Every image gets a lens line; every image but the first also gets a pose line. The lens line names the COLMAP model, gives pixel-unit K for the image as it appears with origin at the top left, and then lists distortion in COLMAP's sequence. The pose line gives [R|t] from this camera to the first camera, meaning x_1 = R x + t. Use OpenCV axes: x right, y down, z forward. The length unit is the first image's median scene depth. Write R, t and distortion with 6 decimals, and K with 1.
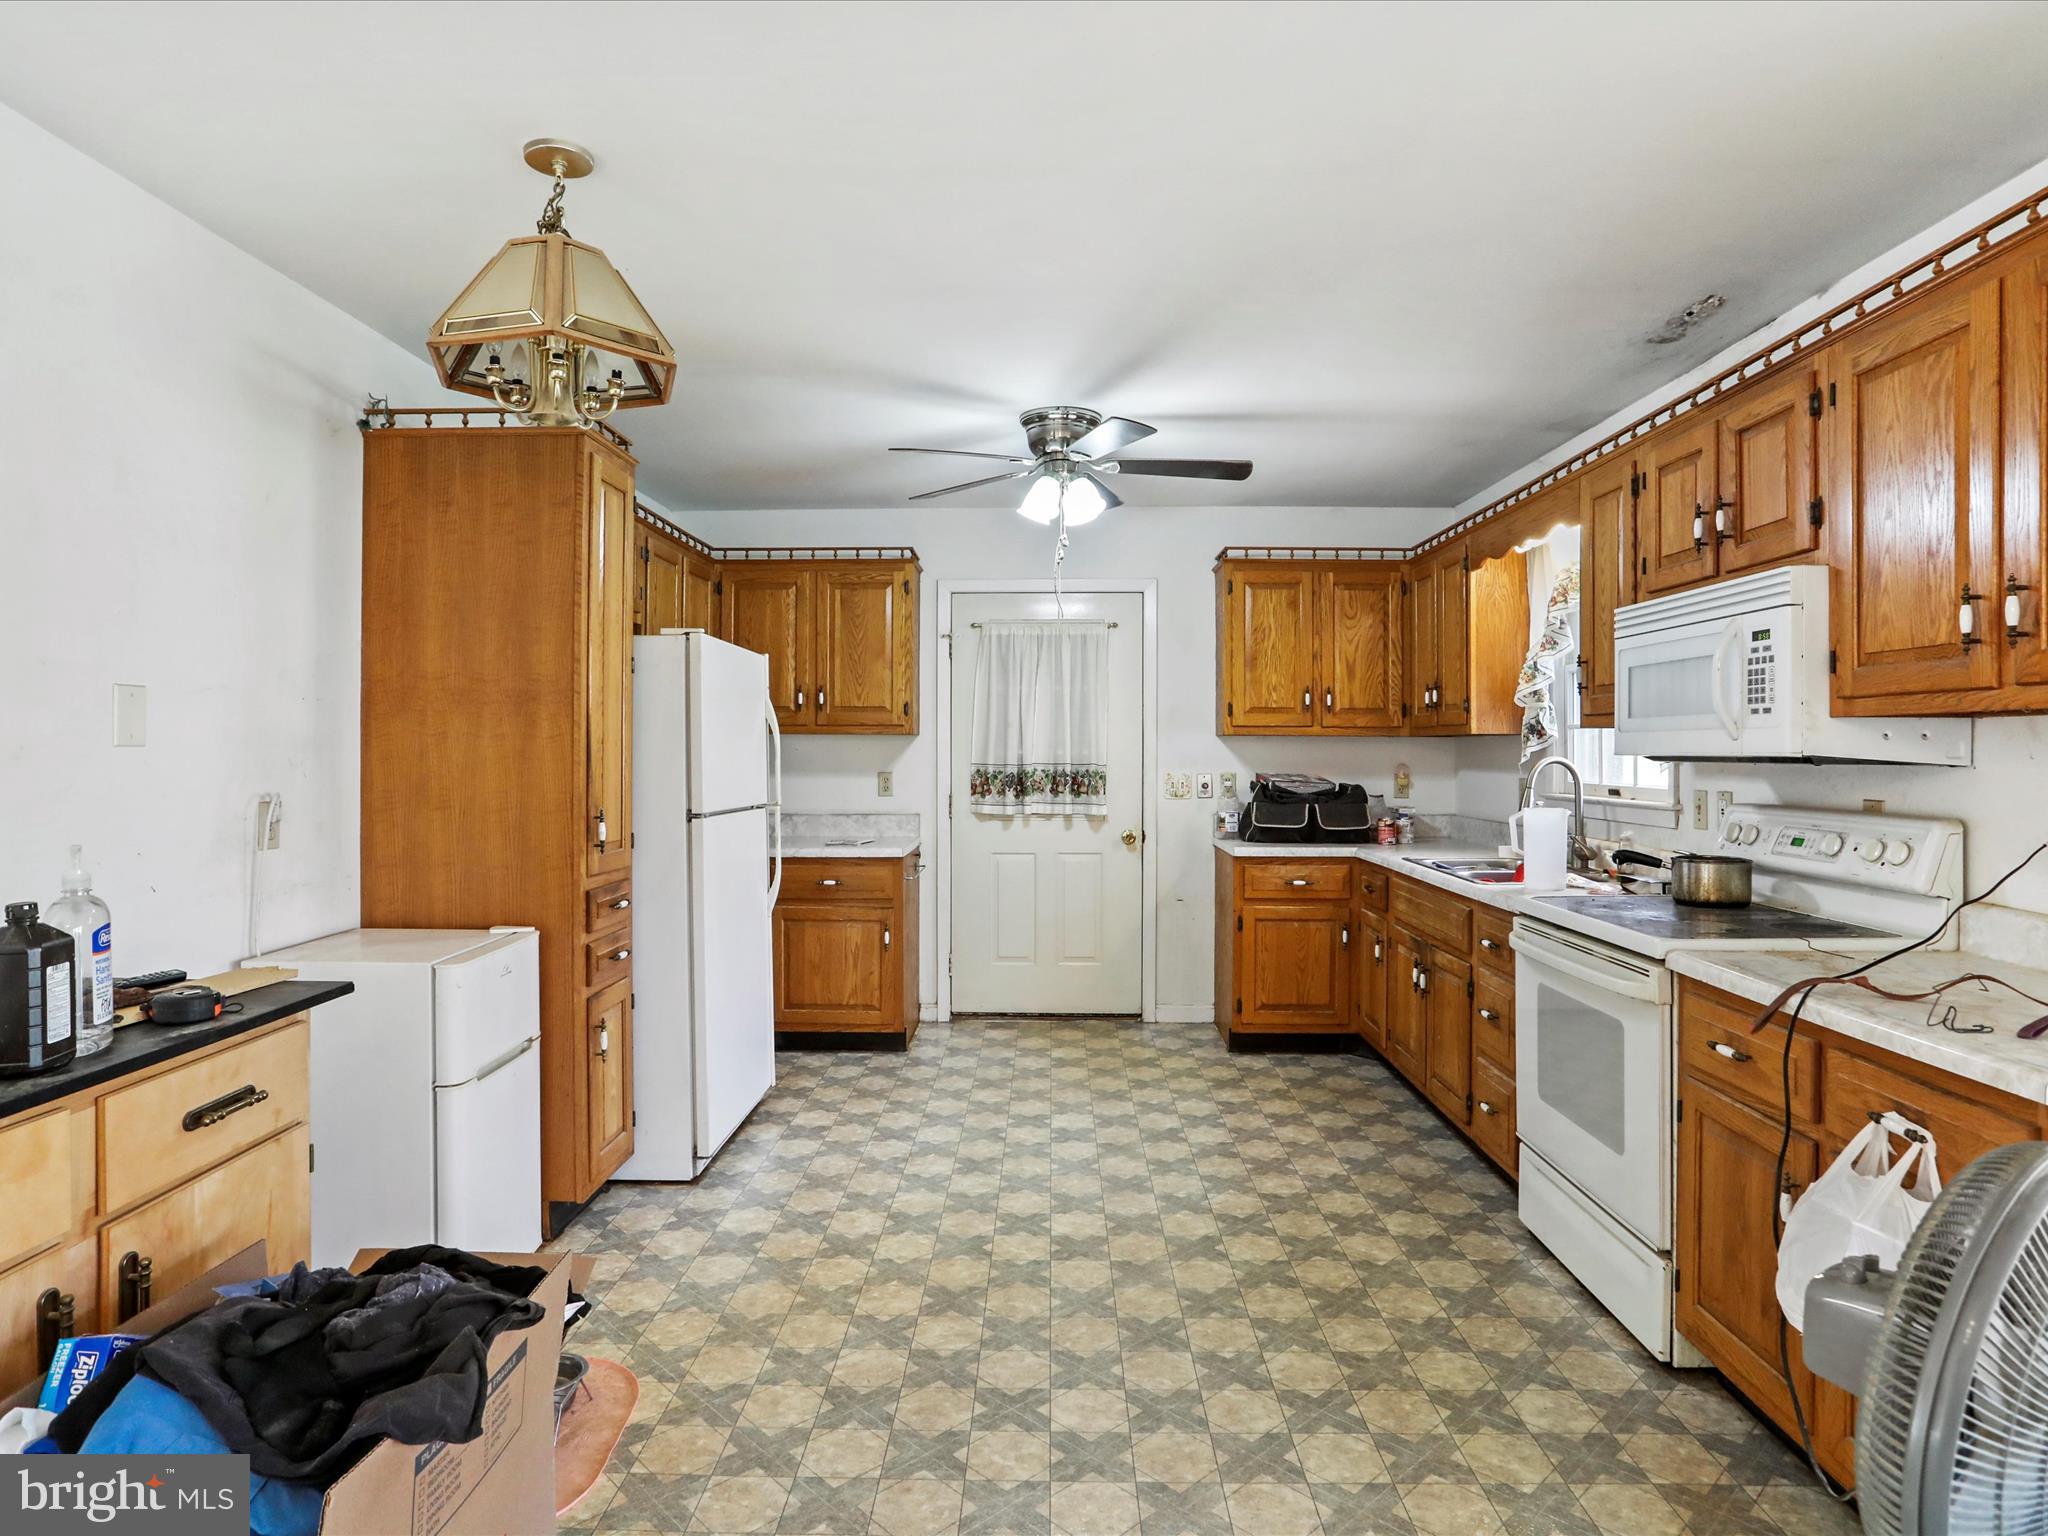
lens RADIAL K [[1140.3, 0, 1020.1], [0, 1140.3, 745.0], [0, 0, 1]] dist [-0.070730, 0.040429]
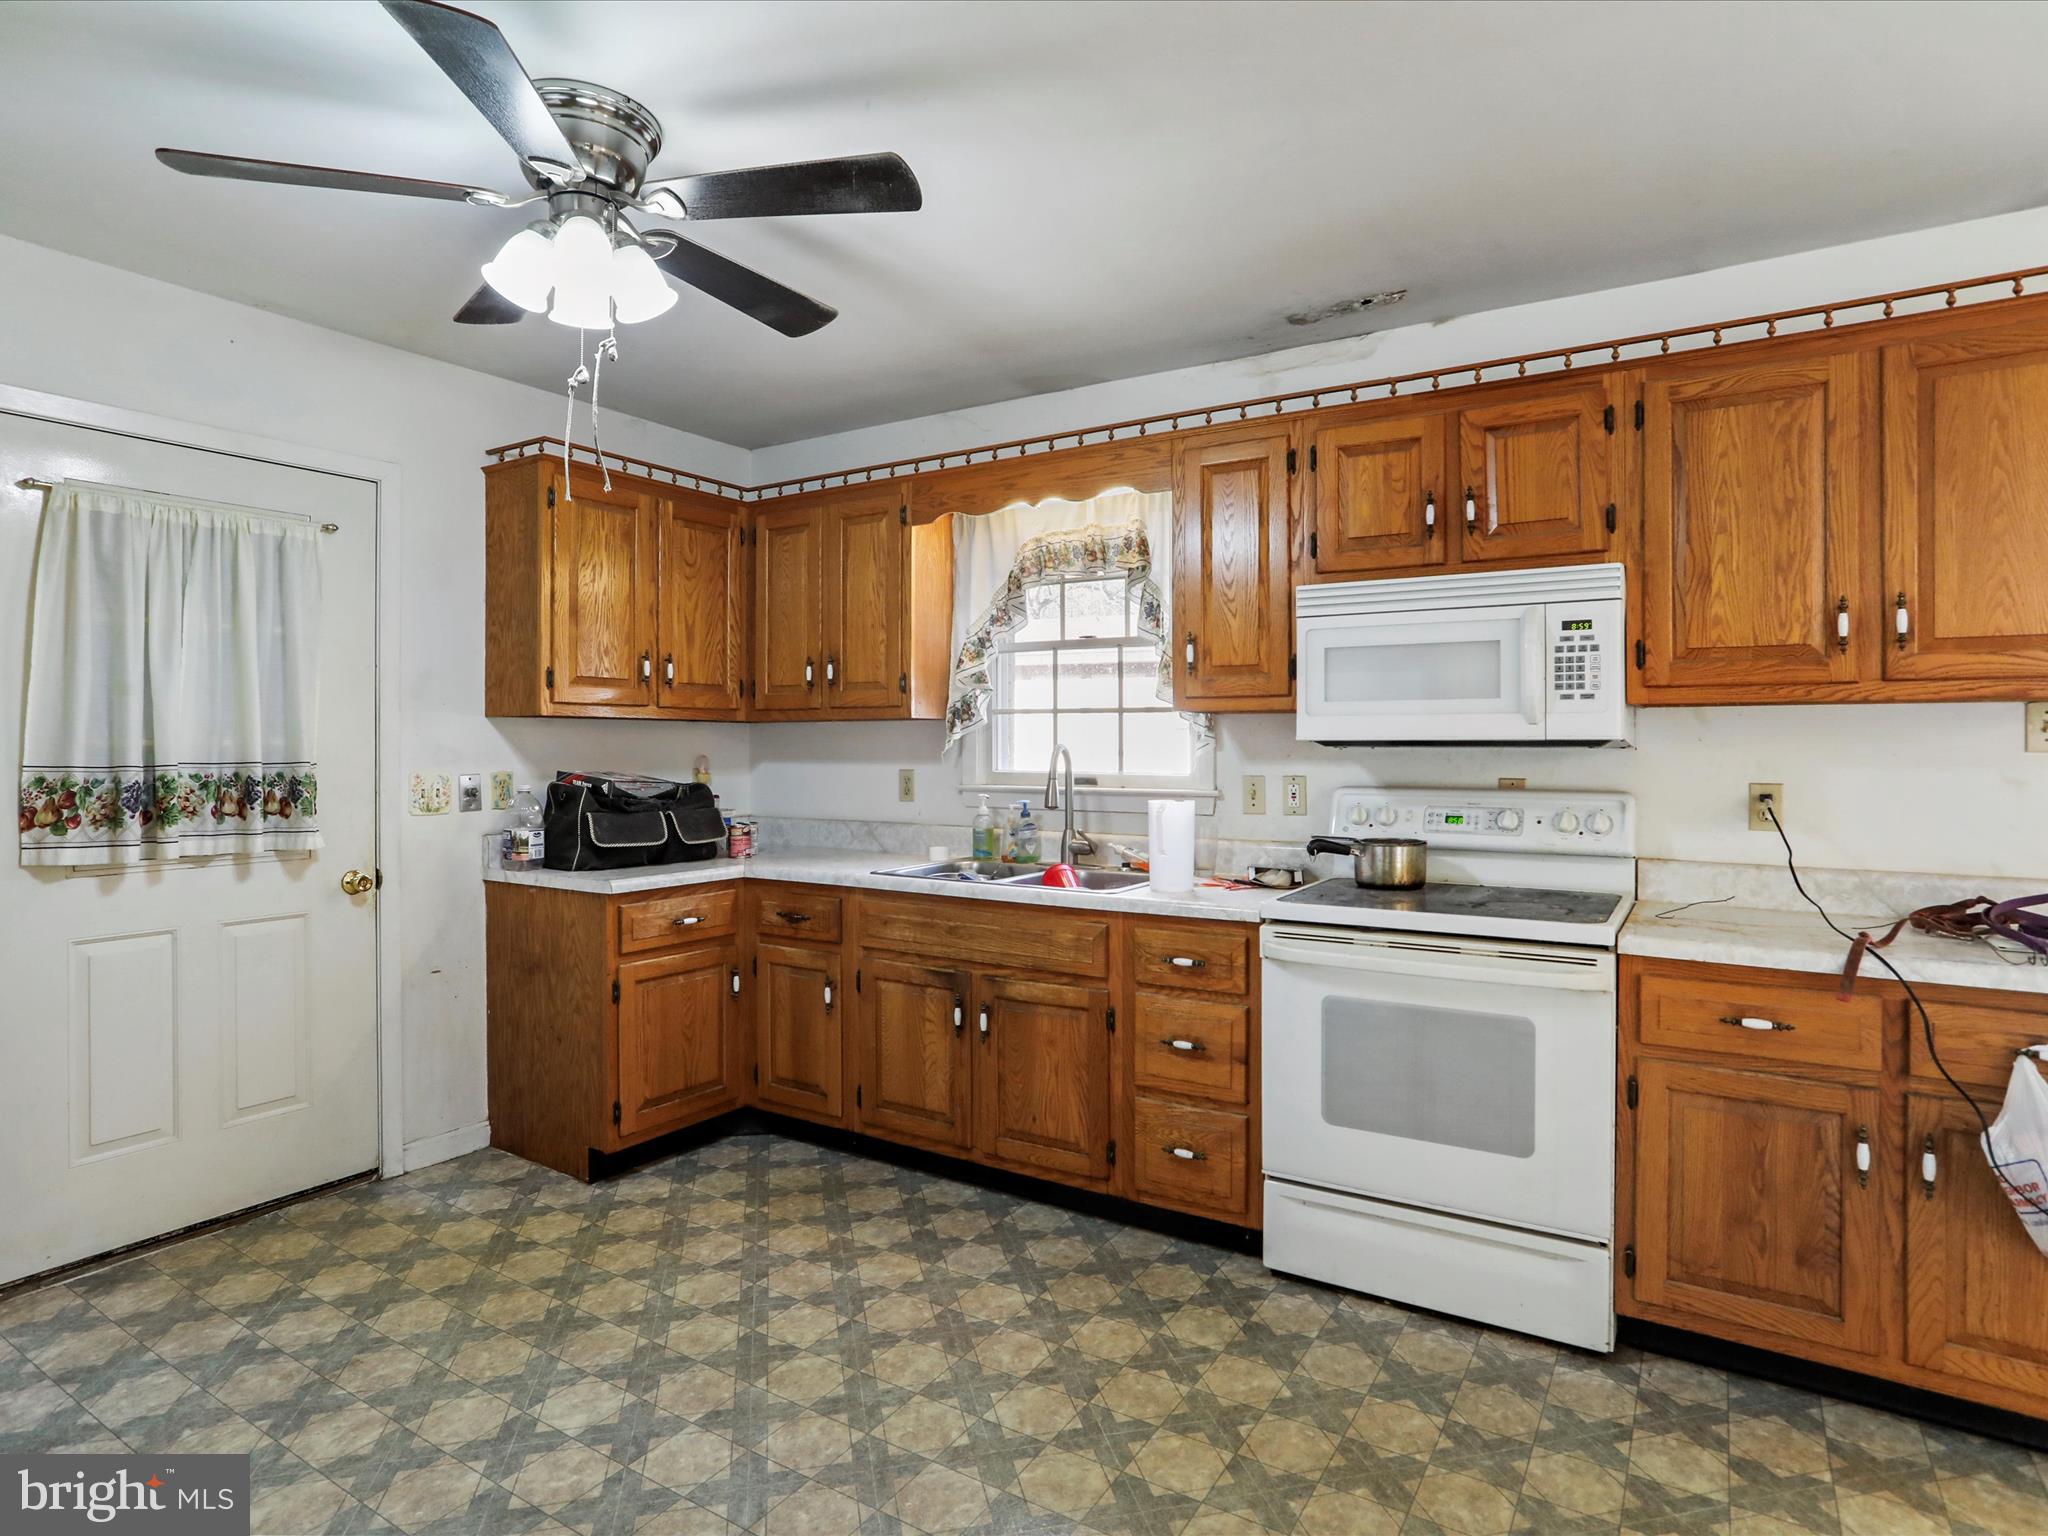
lens RADIAL K [[1122.2, 0, 1006.8], [0, 1122.2, 740.9], [0, 0, 1]] dist [-0.061175, 0.039647]
pose [[0.519832, -0.001647, 0.854267, -0.254479], [-0.001046, 0.999996, 0.002565, 0.004549], [-0.854268, -0.002227, 0.519828, 0.453465]]
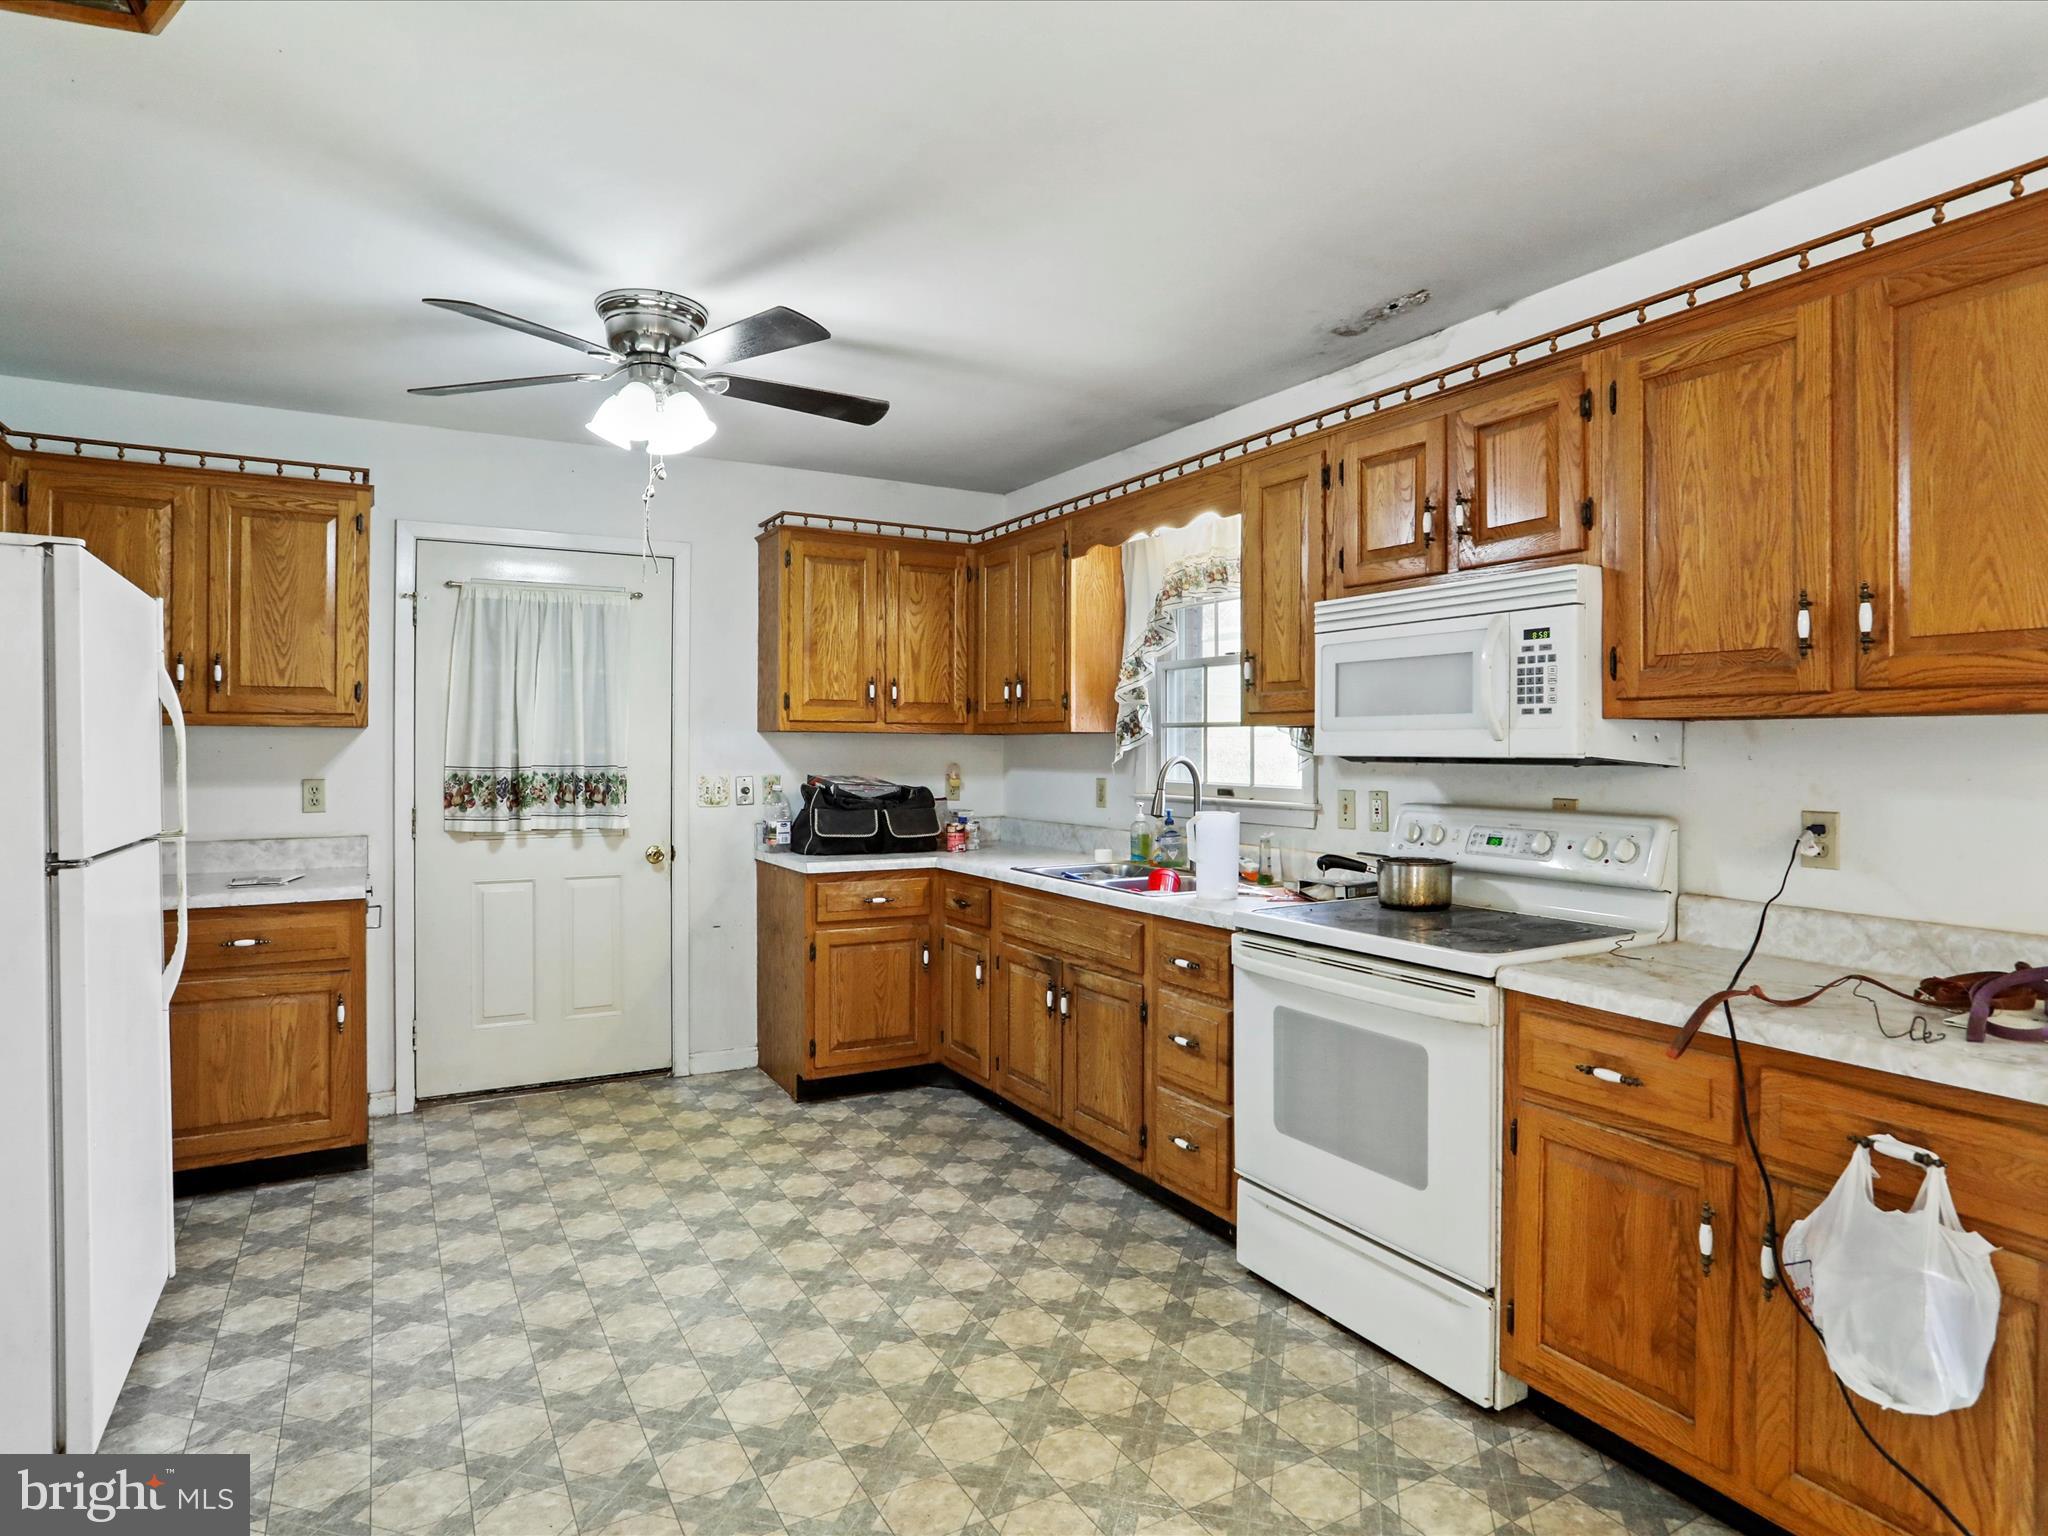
lens RADIAL K [[1136.2, 0, 1007.4], [0, 1136.2, 743.1], [0, 0, 1]] dist [-0.070677, 0.048422]
pose [[0.858414, 0.002685, 0.512951, -0.117646], [-0.003367, 0.999994, 0.000401, -0.000709], [-0.512947, -0.002071, 0.858418, 0.194927]]
